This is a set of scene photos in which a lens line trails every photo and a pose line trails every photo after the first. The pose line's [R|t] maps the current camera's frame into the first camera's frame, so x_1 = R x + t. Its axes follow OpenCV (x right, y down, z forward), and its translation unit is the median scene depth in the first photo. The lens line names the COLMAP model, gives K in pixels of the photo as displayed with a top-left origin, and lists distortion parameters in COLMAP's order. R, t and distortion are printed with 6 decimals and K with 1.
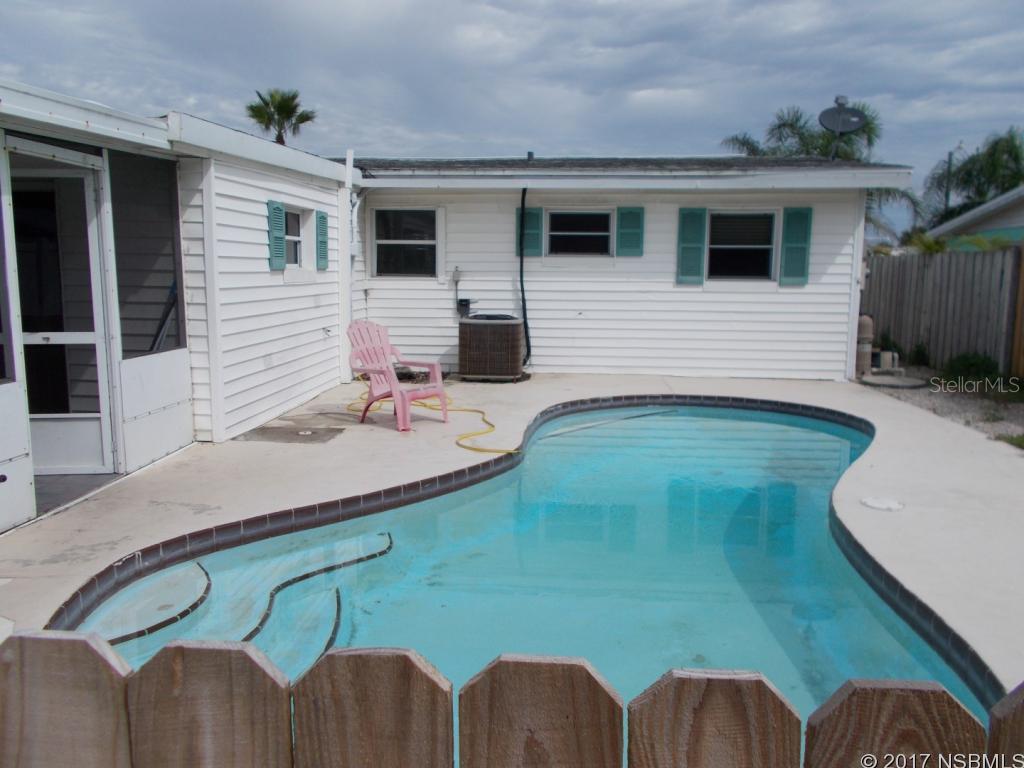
lens RADIAL K [[800.3, 0, 509.3], [0, 800.3, 374.9], [0, 0, 1]] dist [0.017511, 0.002514]
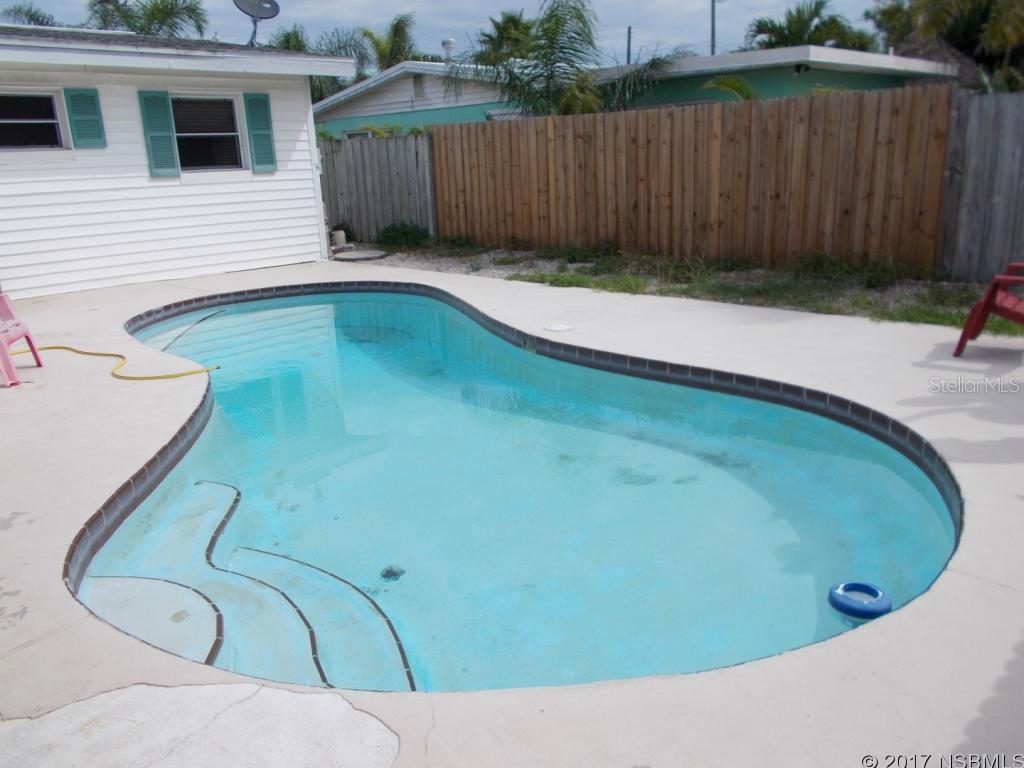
lens RADIAL K [[794.9, 0, 512.0], [0, 794.9, 384.0], [0, 0, 1]] dist [0.028650, -0.034338]
pose [[0.636479, -0.245650, 0.731129, -0.253287], [0.142745, 0.969067, 0.201329, -0.011216], [-0.757970, -0.023777, 0.651856, 0.093374]]
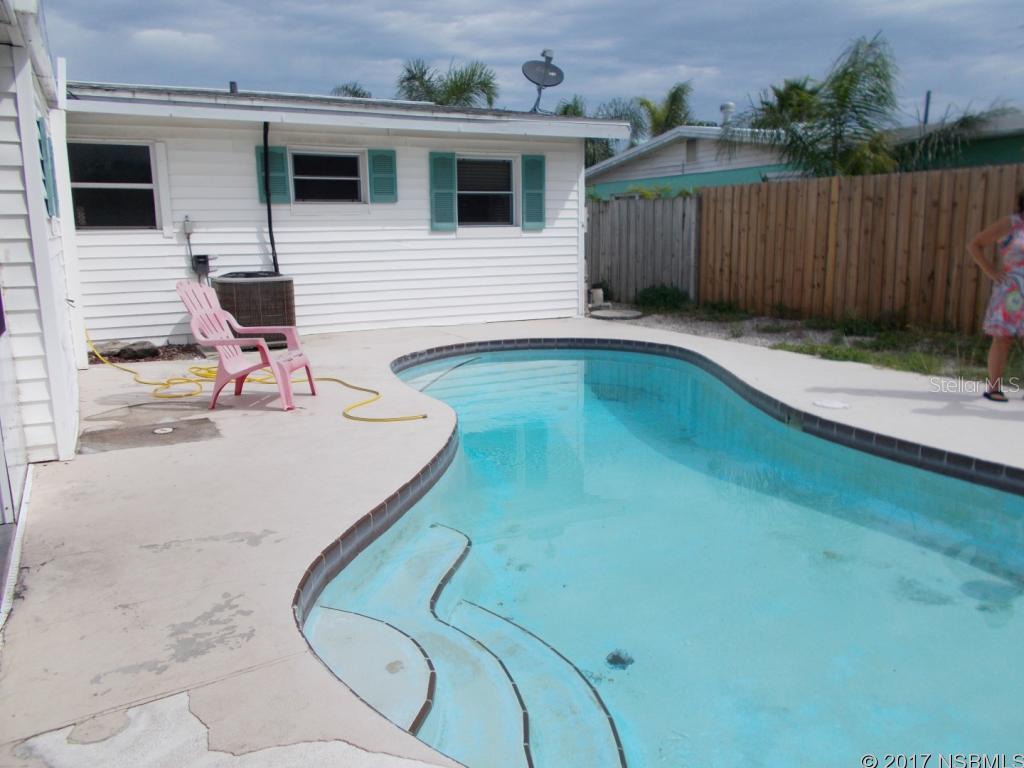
lens RADIAL K [[800.3, 0, 509.3], [0, 800.3, 374.9], [0, 0, 1]] dist [0.017511, 0.002514]
pose [[0.848032, -0.115785, 0.517141, -0.237469], [0.089108, 0.993101, 0.076226, -0.005790], [-0.522399, -0.018560, 0.852499, 0.116362]]
